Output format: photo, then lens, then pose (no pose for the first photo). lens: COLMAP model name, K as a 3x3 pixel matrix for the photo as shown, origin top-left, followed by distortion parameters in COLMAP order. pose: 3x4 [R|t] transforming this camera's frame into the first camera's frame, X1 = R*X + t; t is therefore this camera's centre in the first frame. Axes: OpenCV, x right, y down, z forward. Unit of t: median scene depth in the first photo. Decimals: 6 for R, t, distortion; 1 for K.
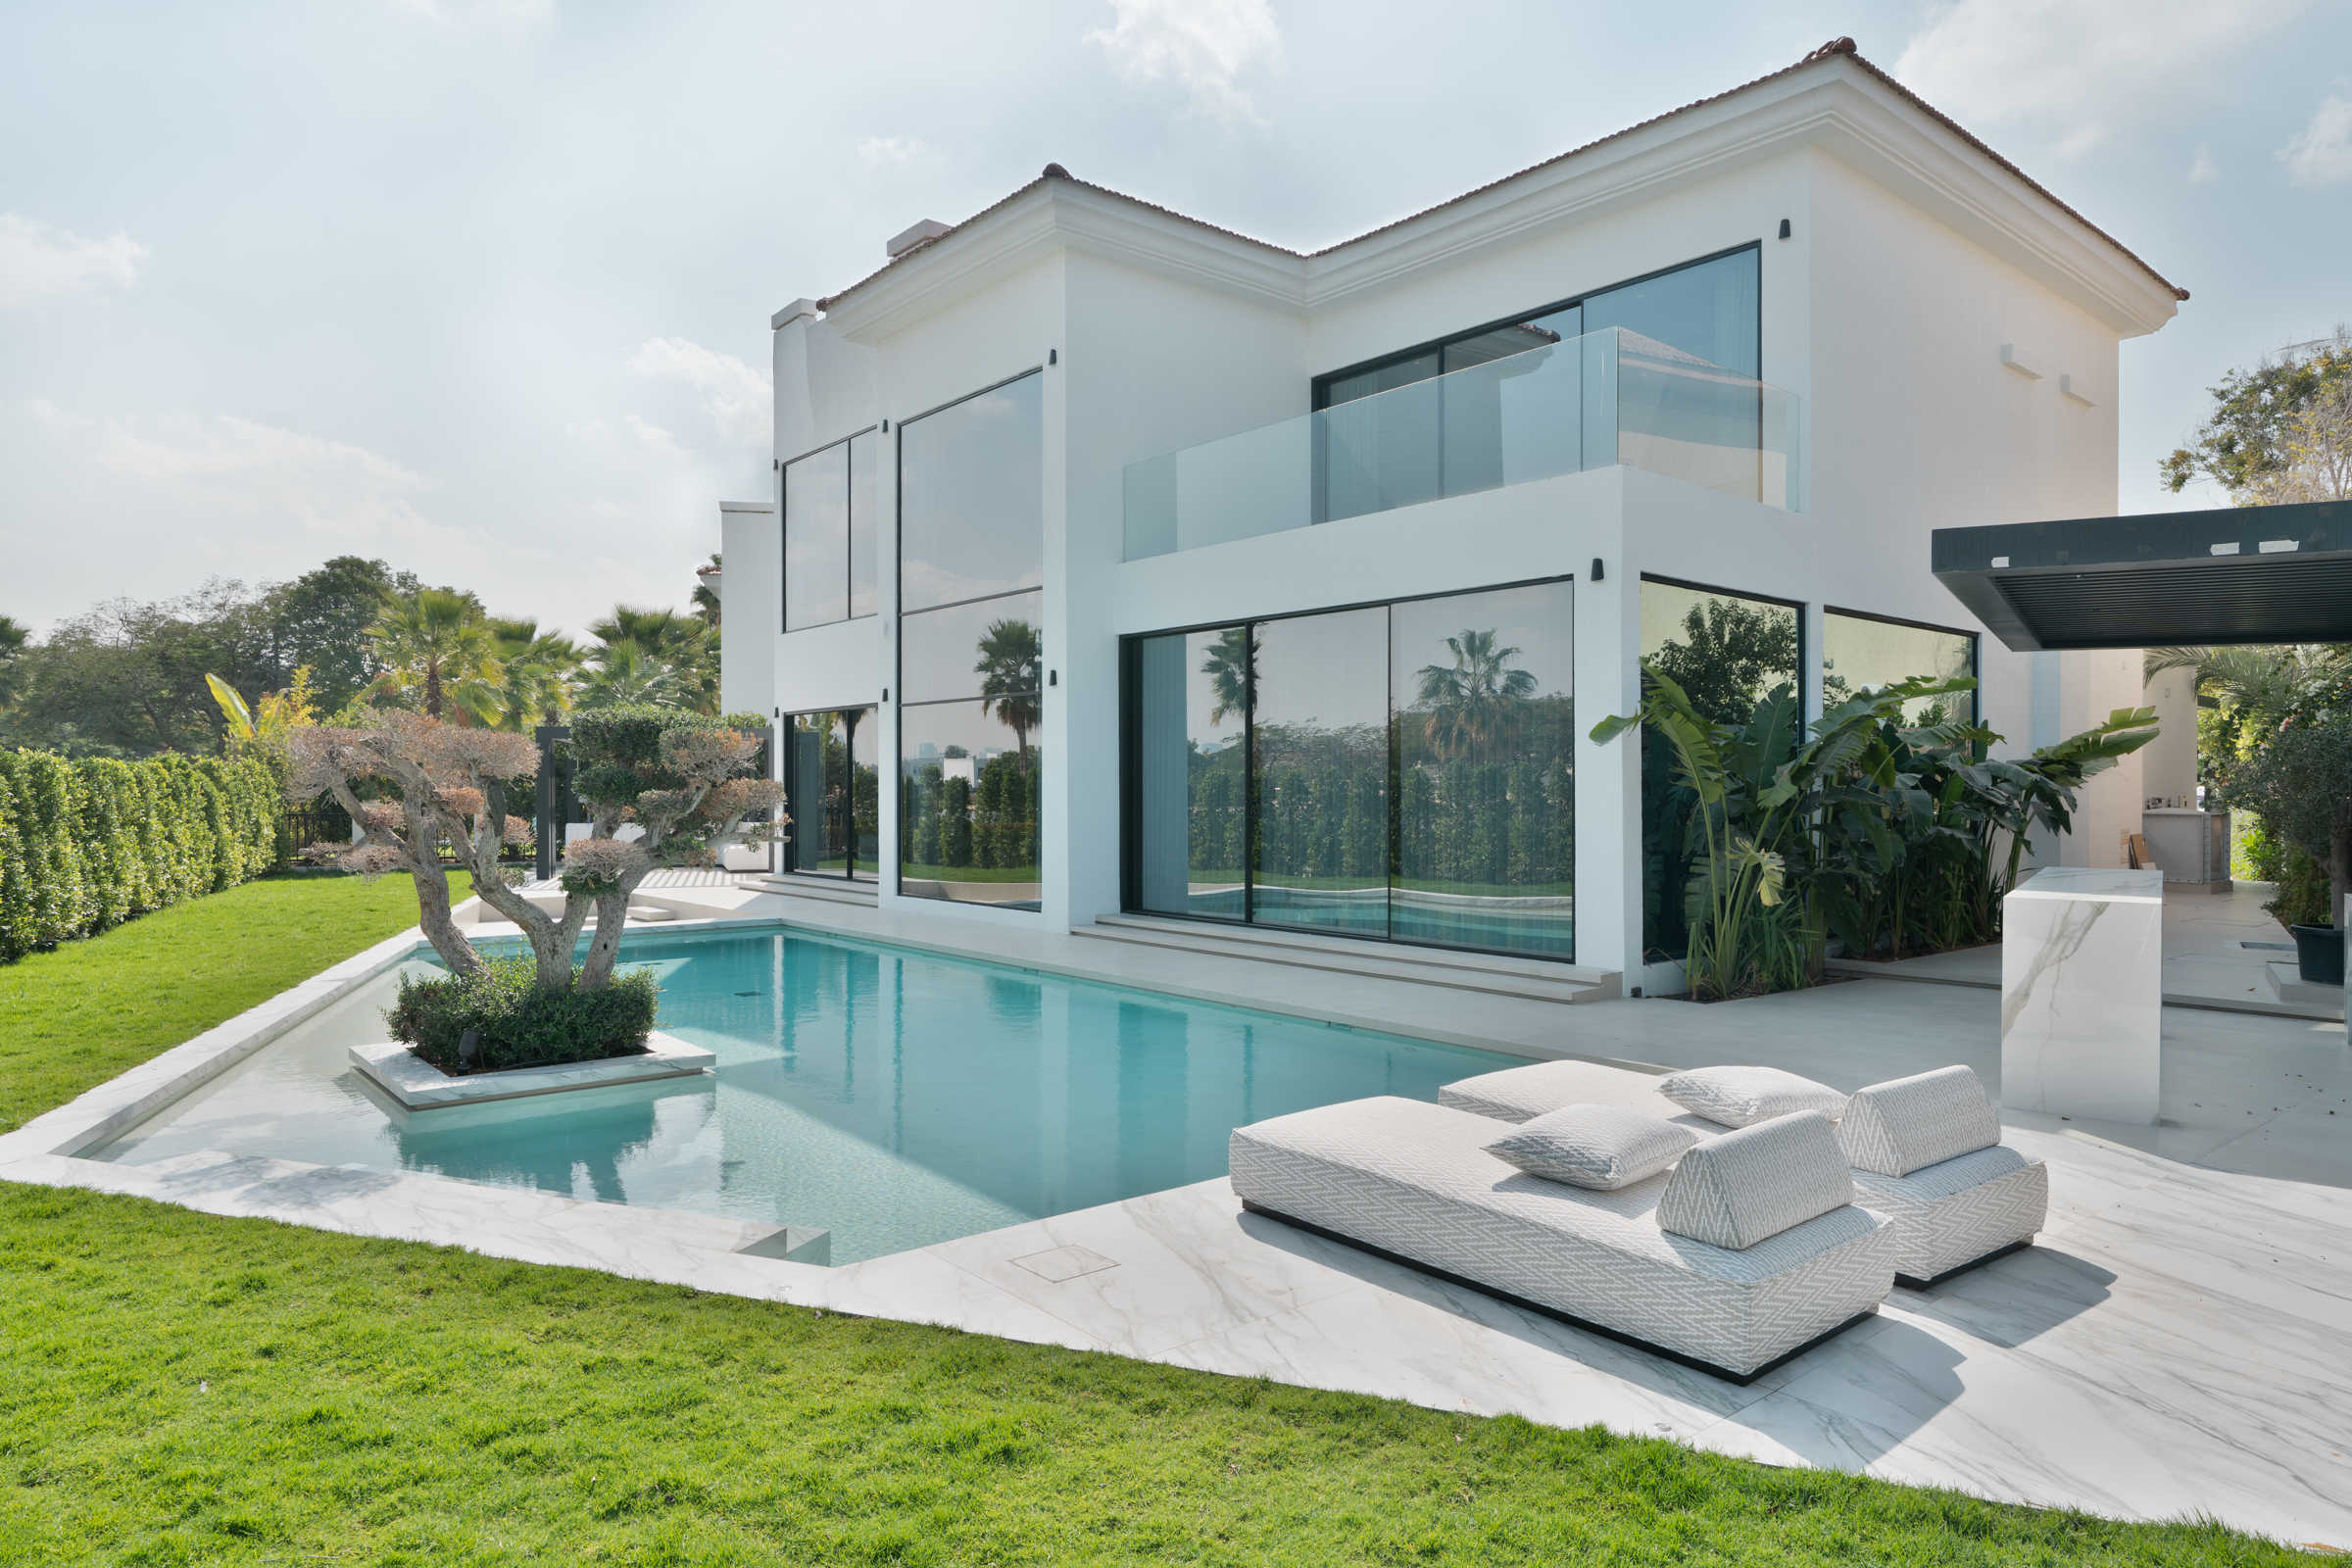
lens RADIAL K [[1461.0, 0, 1167.5], [0, 1461.0, 784.0], [0, 0, 1]] dist [-0.003164, 0.002469]
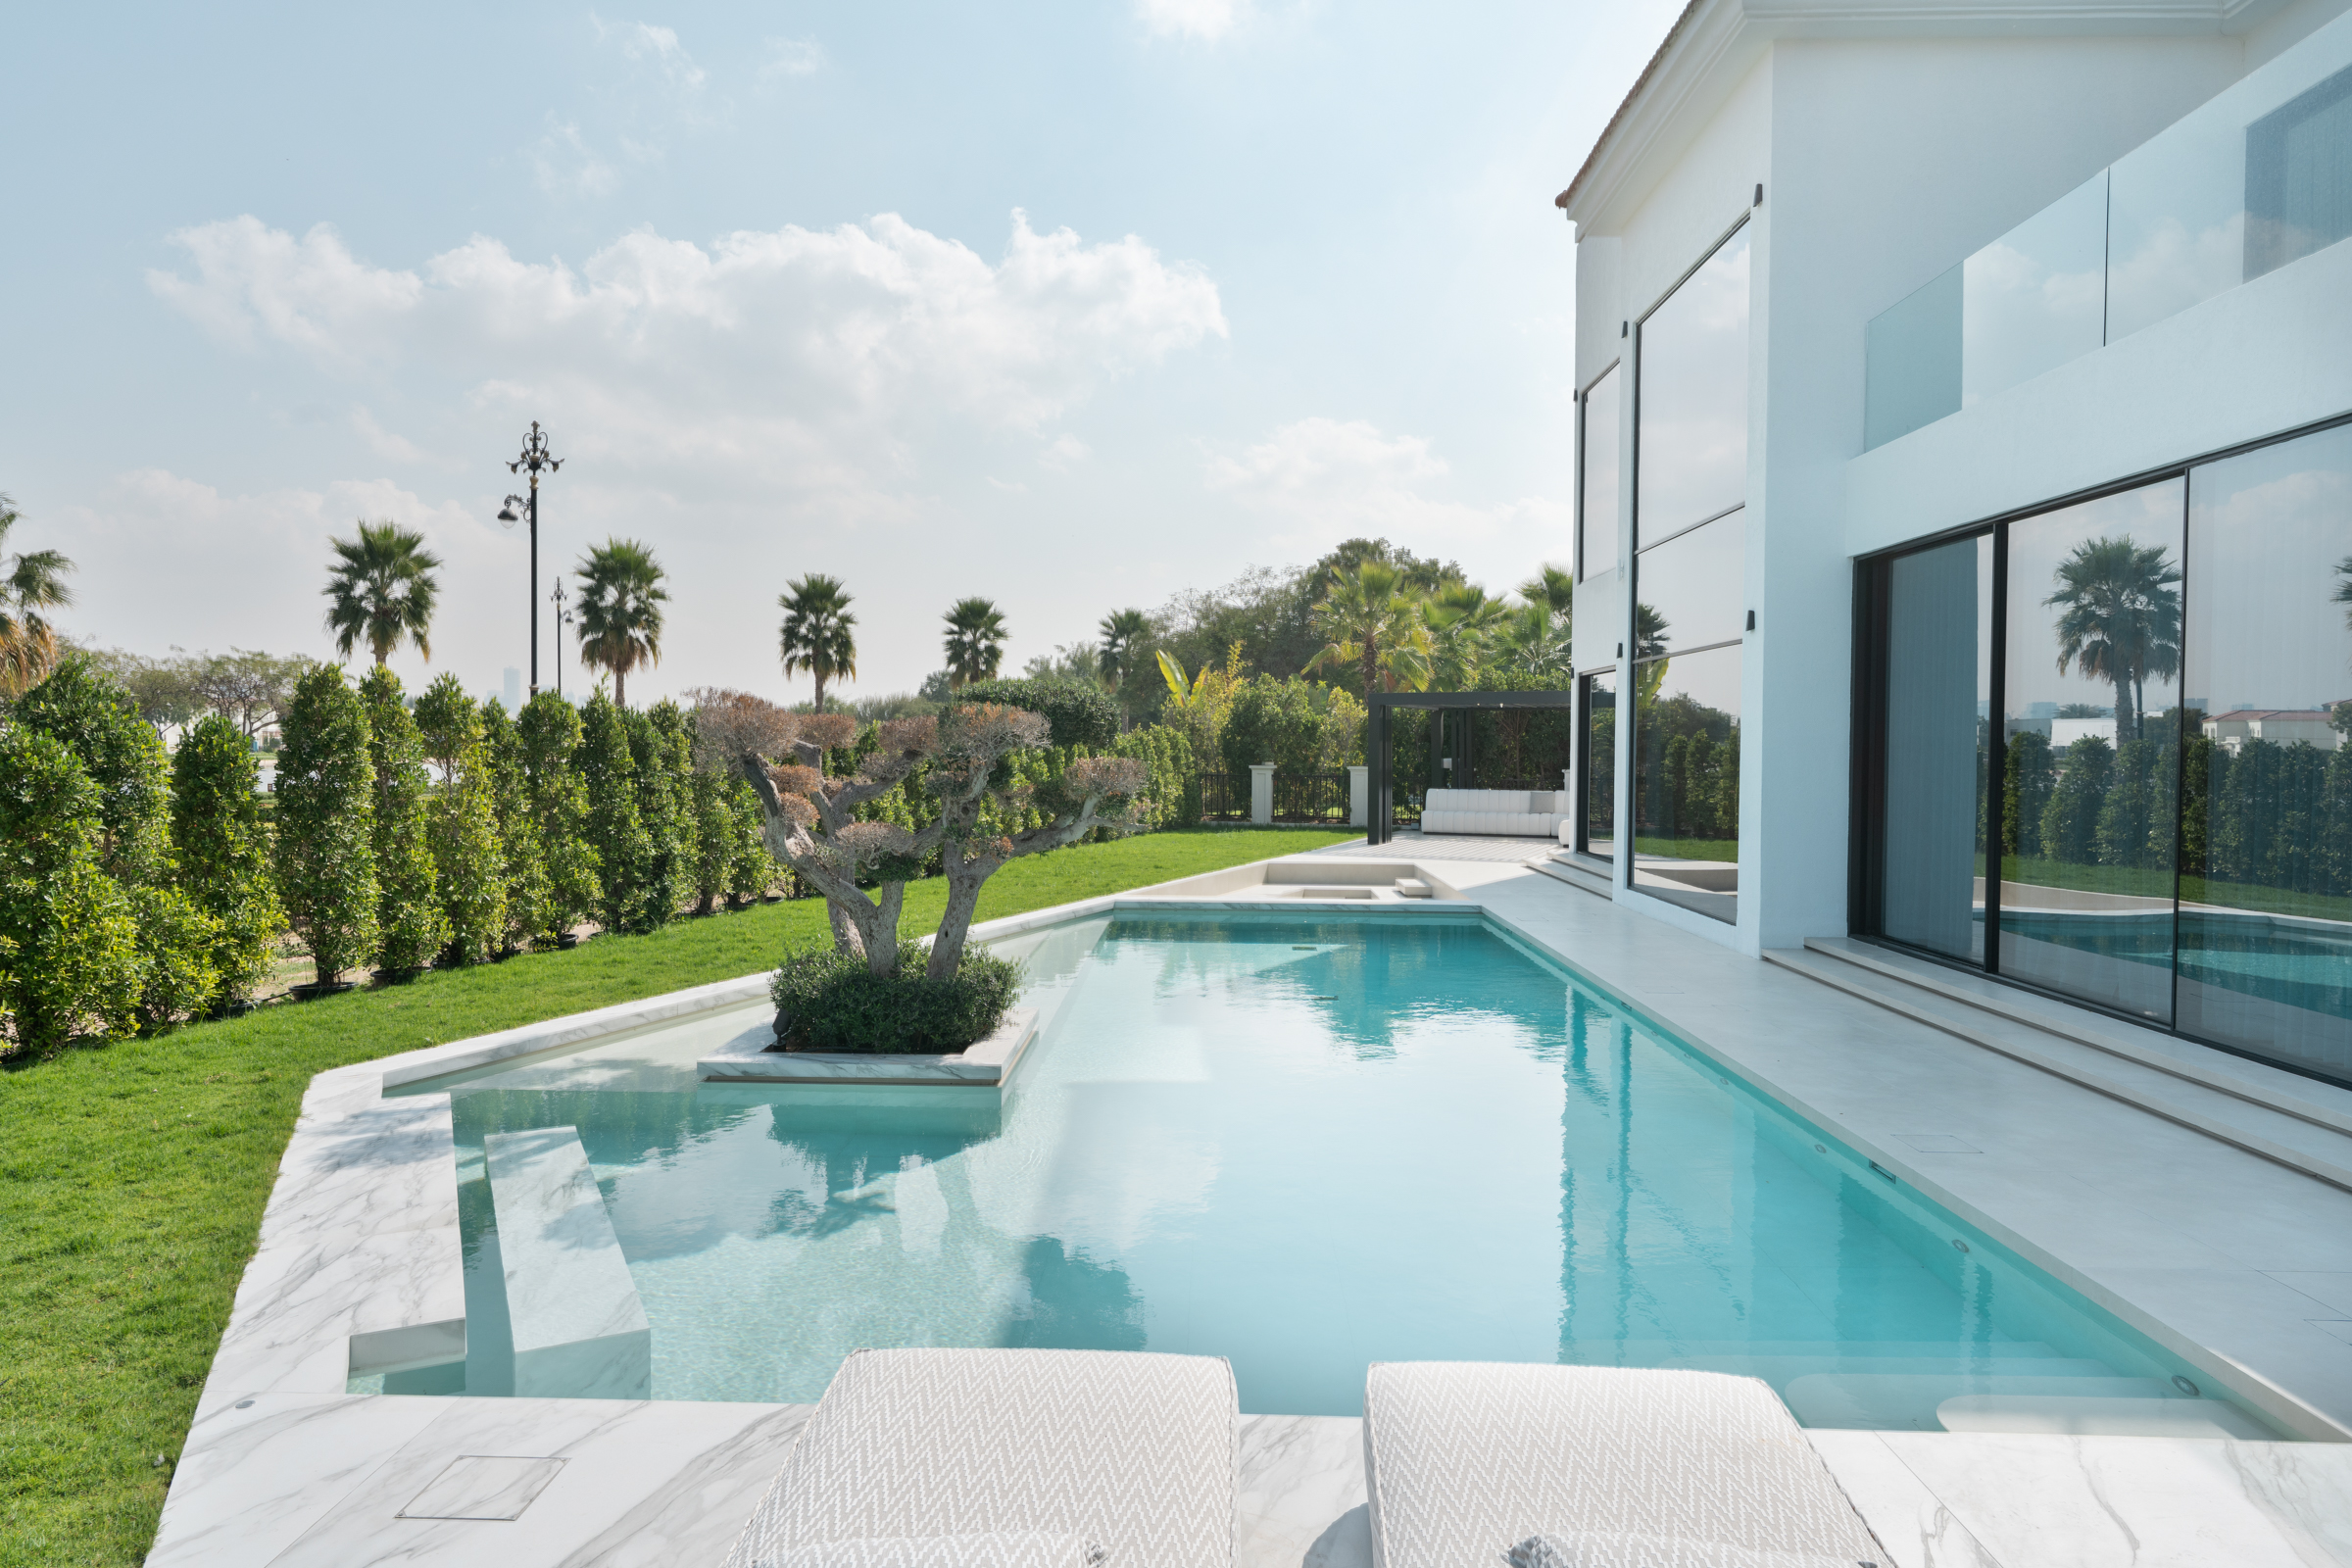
lens RADIAL K [[1461.0, 0, 1177.7], [0, 1461.0, 782.4], [0, 0, 1]] dist [-0.003164, 0.002469]
pose [[0.749679, 0.023721, -0.661377, 0.115381], [-0.006416, 0.999571, 0.028578, -0.004599], [0.661771, -0.017181, 0.749509, 0.131622]]
